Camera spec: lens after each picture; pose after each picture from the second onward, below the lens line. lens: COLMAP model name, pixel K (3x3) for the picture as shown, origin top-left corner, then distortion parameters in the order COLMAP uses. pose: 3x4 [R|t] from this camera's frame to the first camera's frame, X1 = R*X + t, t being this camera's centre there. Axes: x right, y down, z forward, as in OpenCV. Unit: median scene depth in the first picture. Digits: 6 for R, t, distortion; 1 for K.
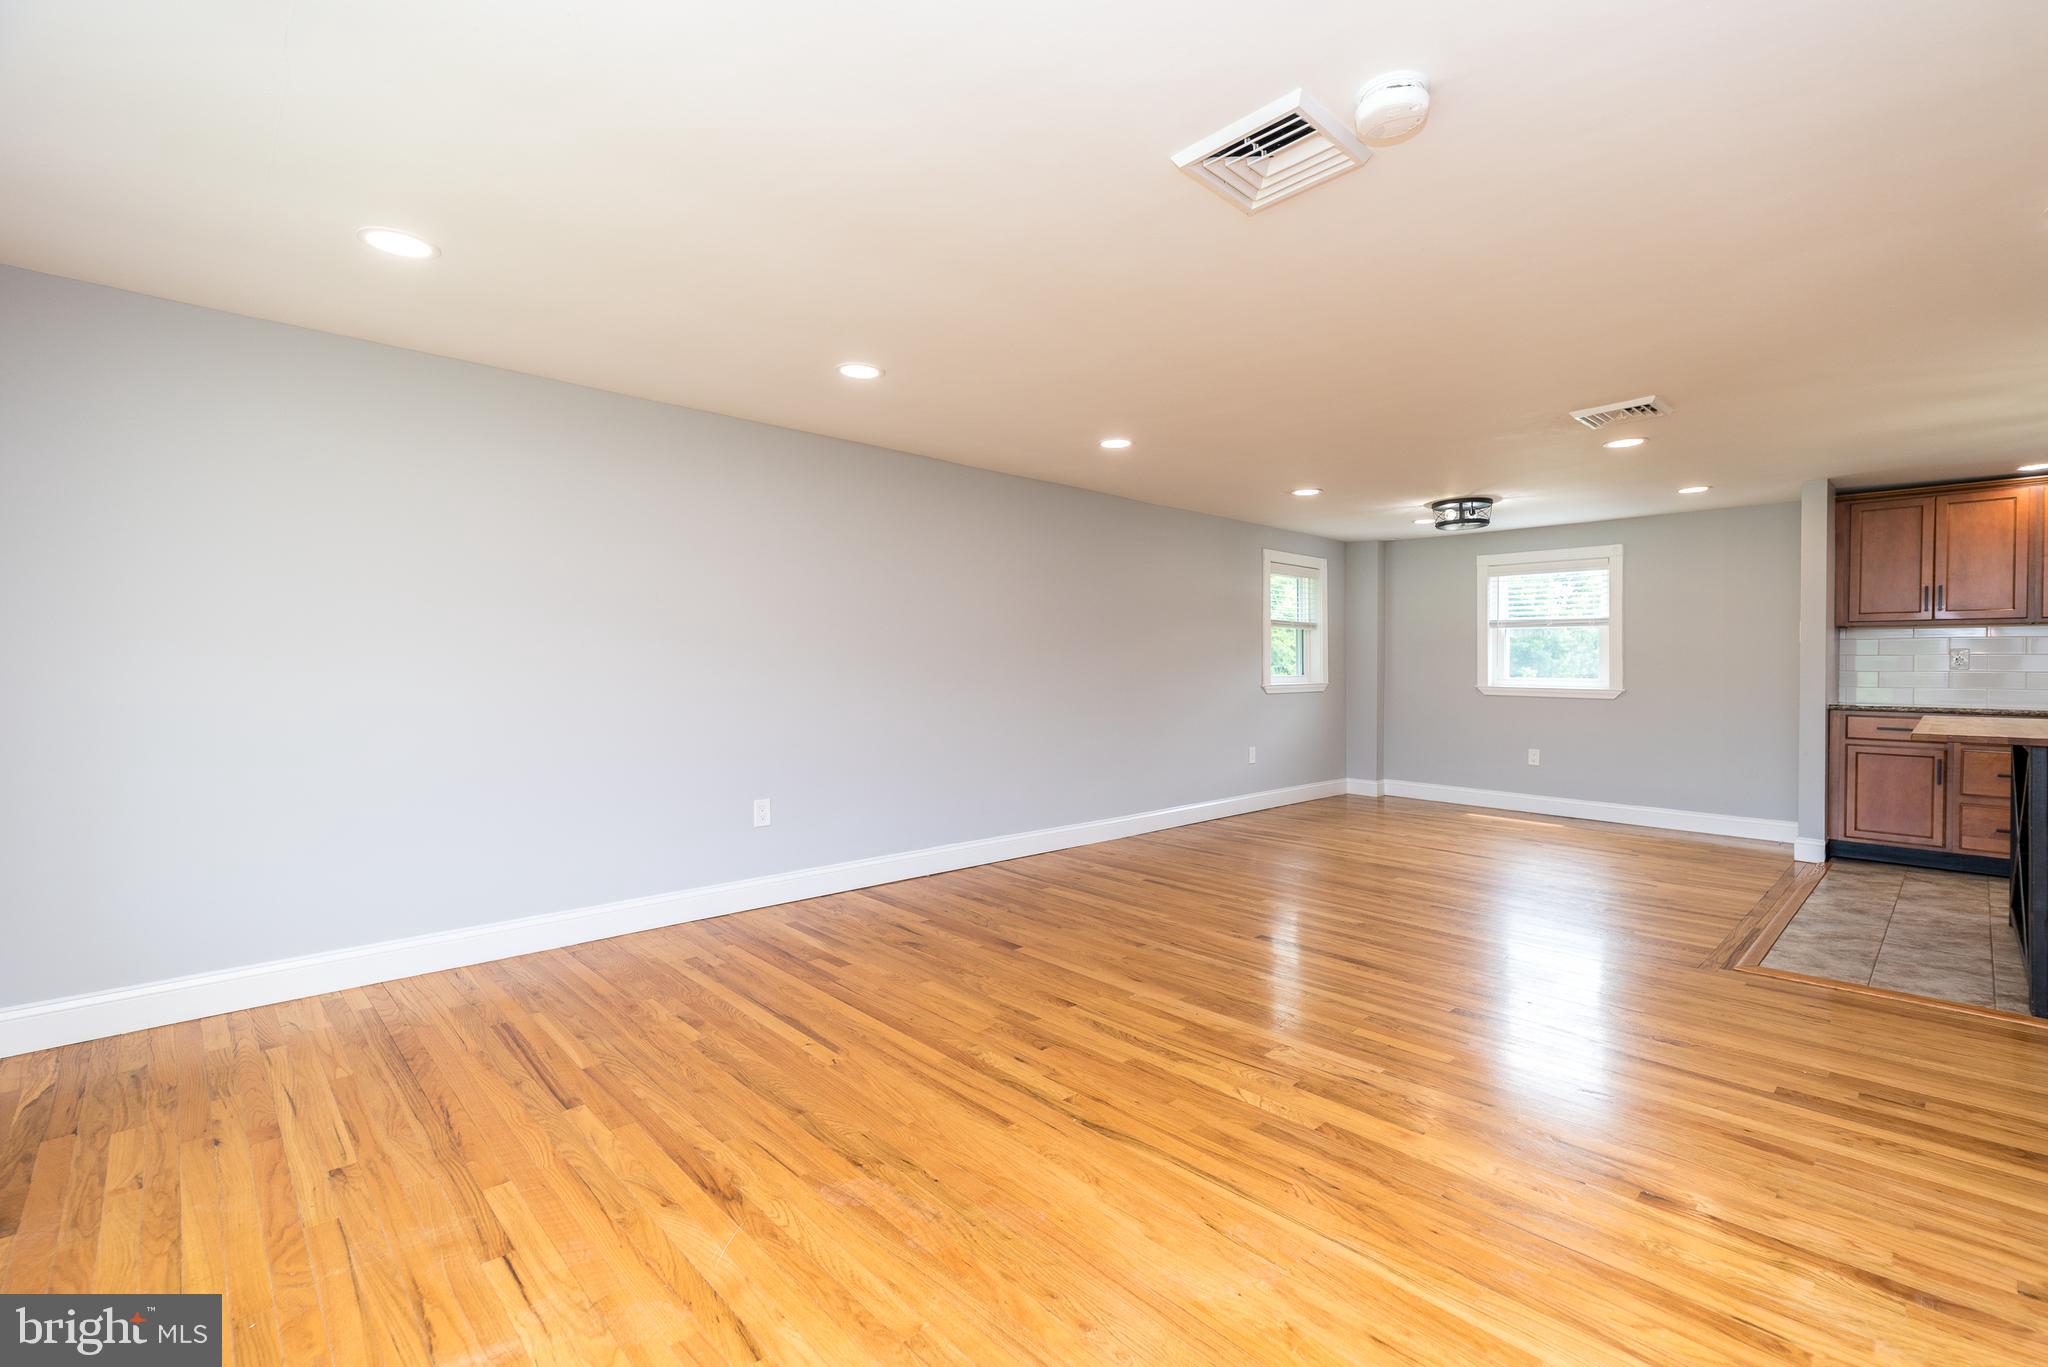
lens RADIAL K [[894.0, 0, 1018.2], [0, 894.0, 674.9], [0, 0, 1]] dist [0.001917, 0.000503]
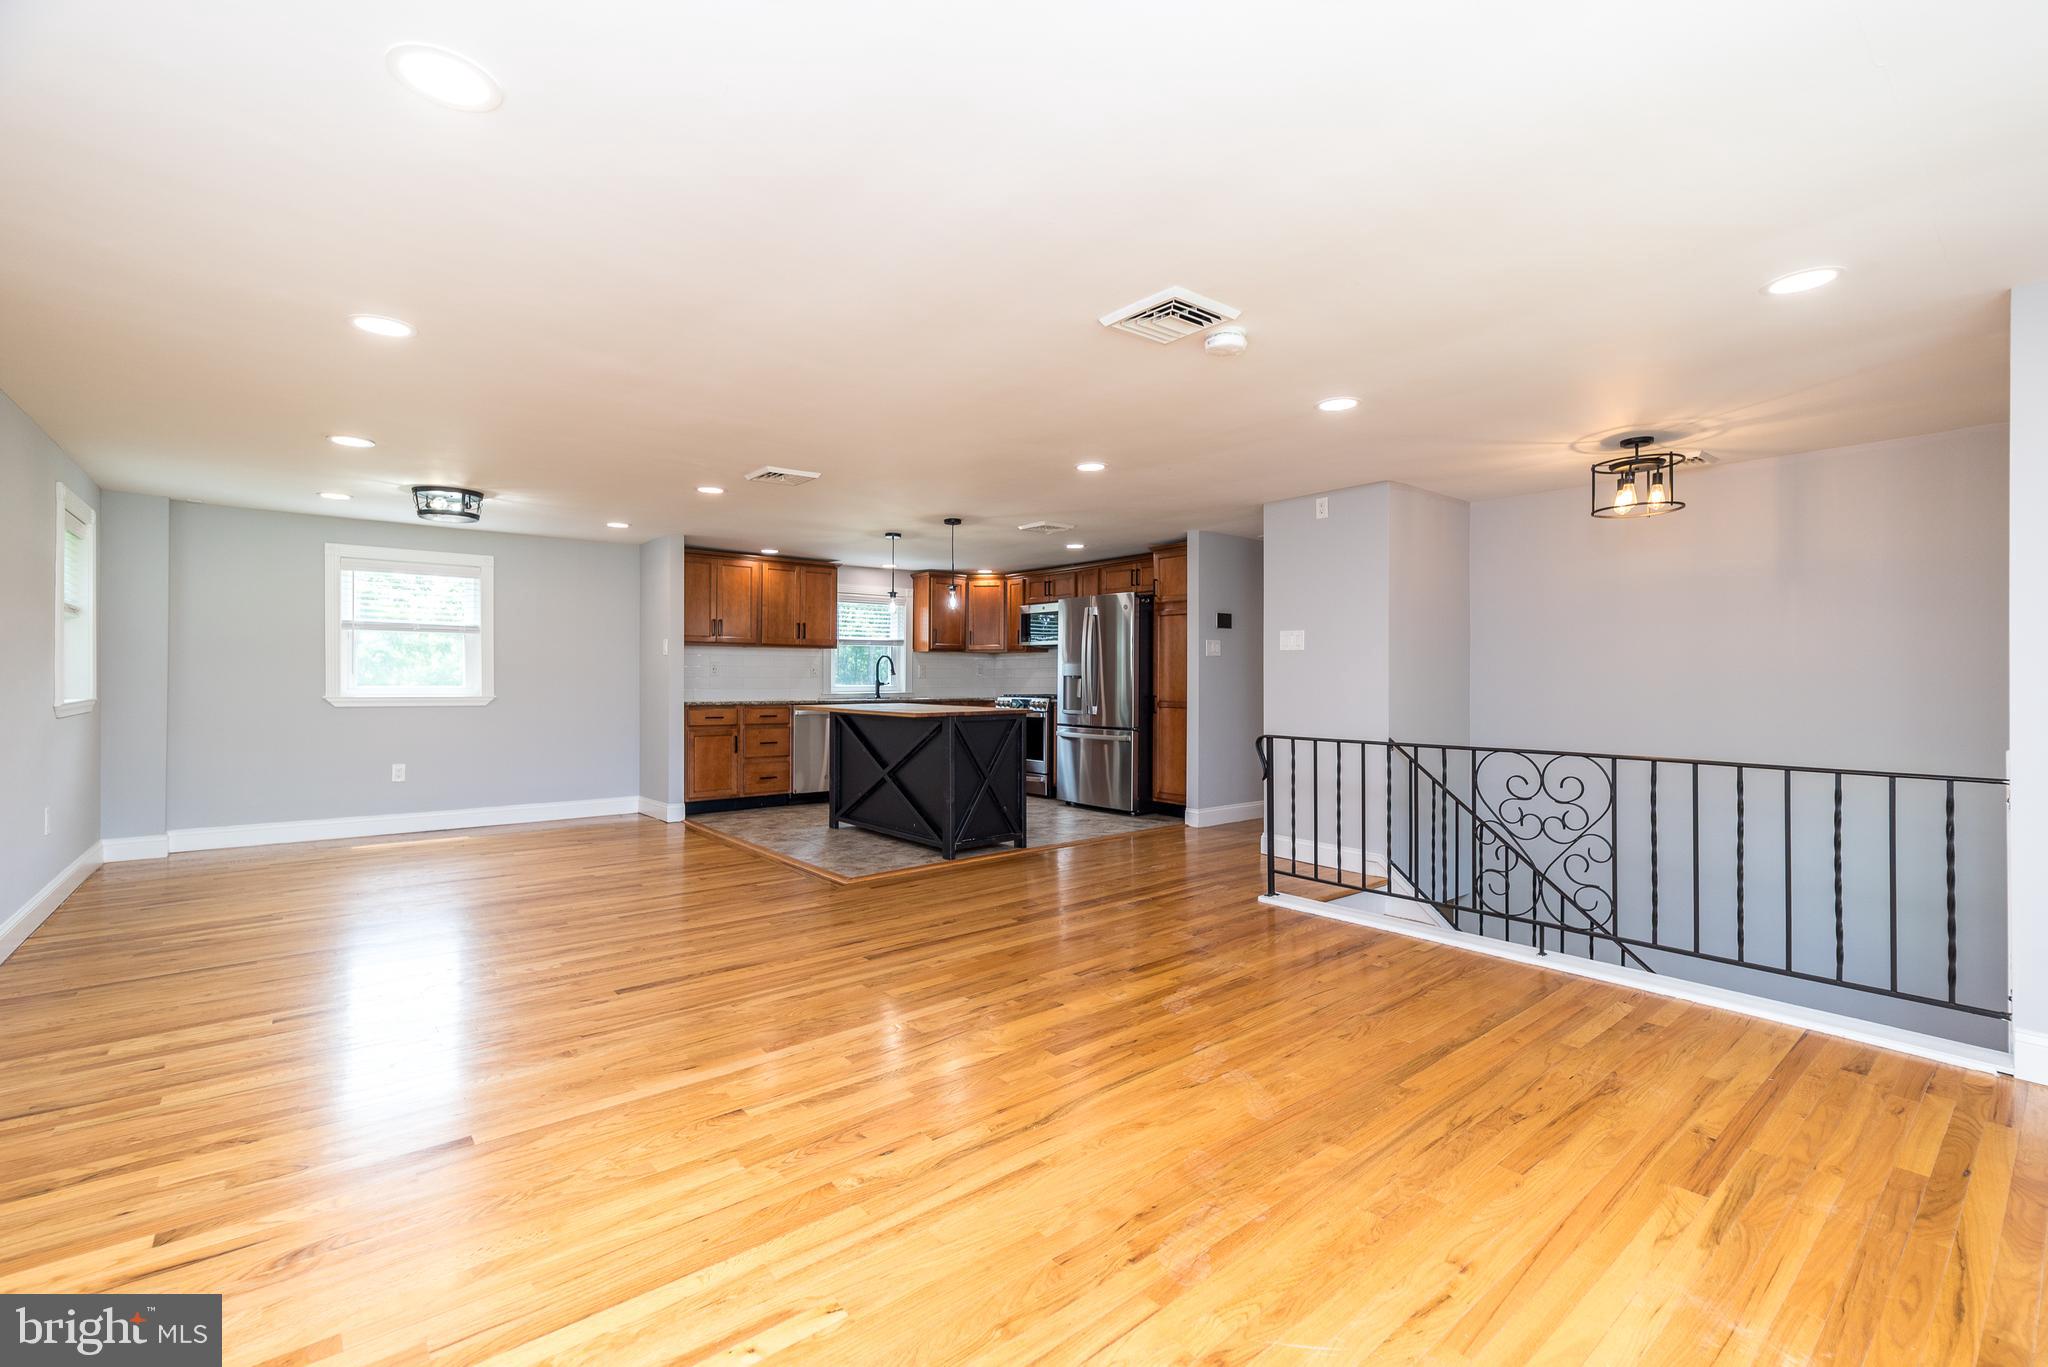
lens RADIAL K [[894.0, 0, 1018.2], [0, 894.0, 674.9], [0, 0, 1]] dist [0.001917, 0.000503]
pose [[0.060118, -0.002001, 0.998189, -0.618683], [0.008696, 0.999961, 0.001481, -0.008811], [-0.998153, 0.008591, 0.060133, 0.625482]]
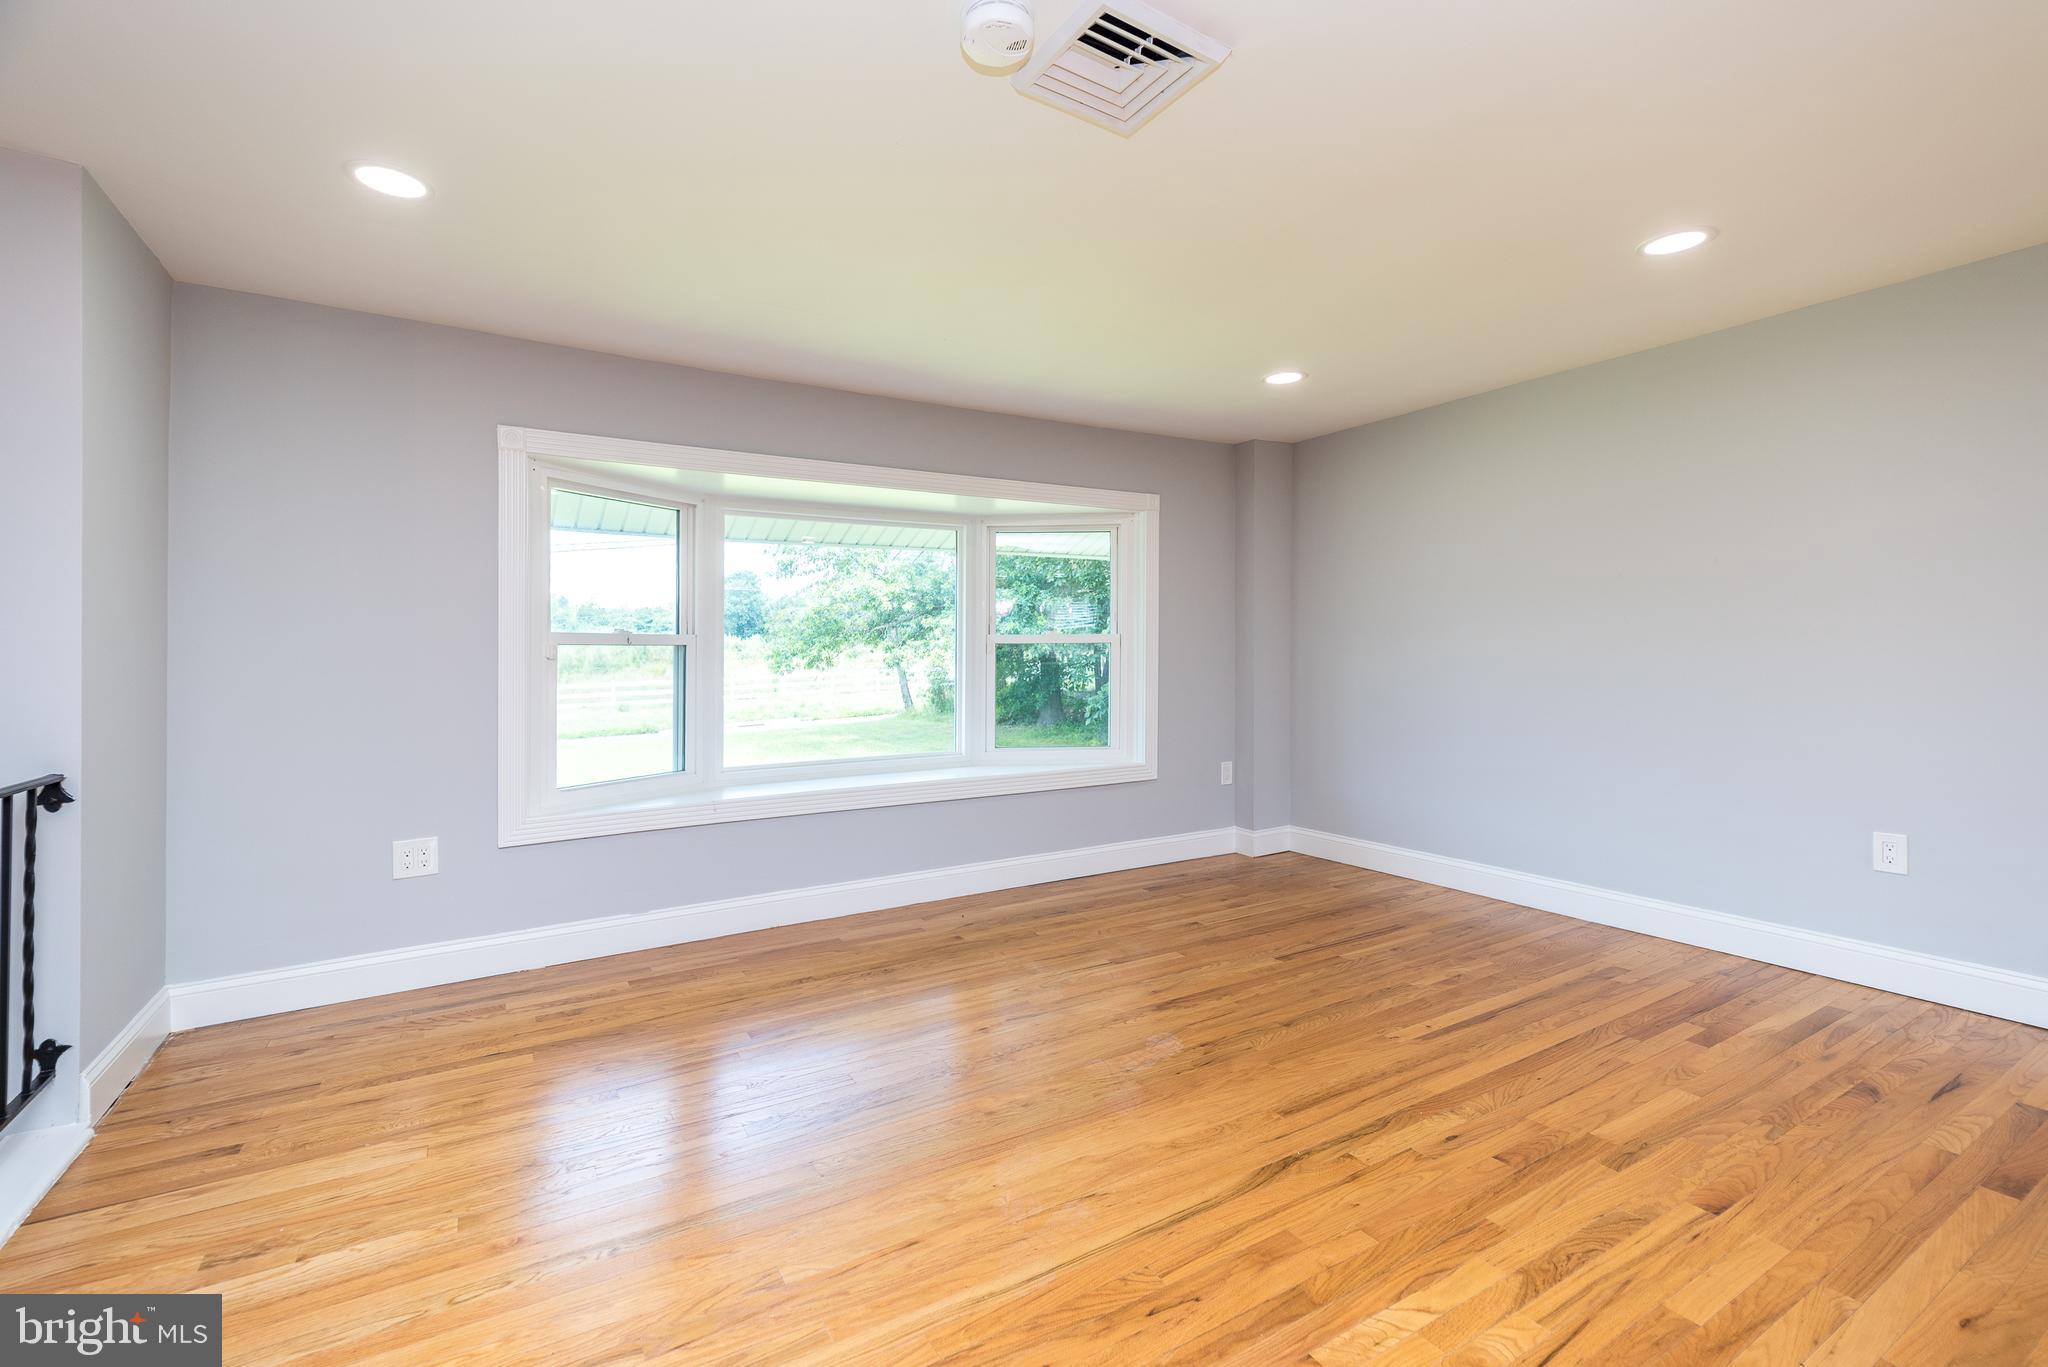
lens RADIAL K [[884.6, 0, 1027.7], [0, 884.6, 708.2], [0, 0, 1]] dist [0.005184, -0.000019]
pose [[-0.199072, 0.053159, -0.978542, 0.621263], [-0.004217, 0.998472, 0.055100, 0.008504], [0.979976, 0.015095, -0.198544, 0.593580]]
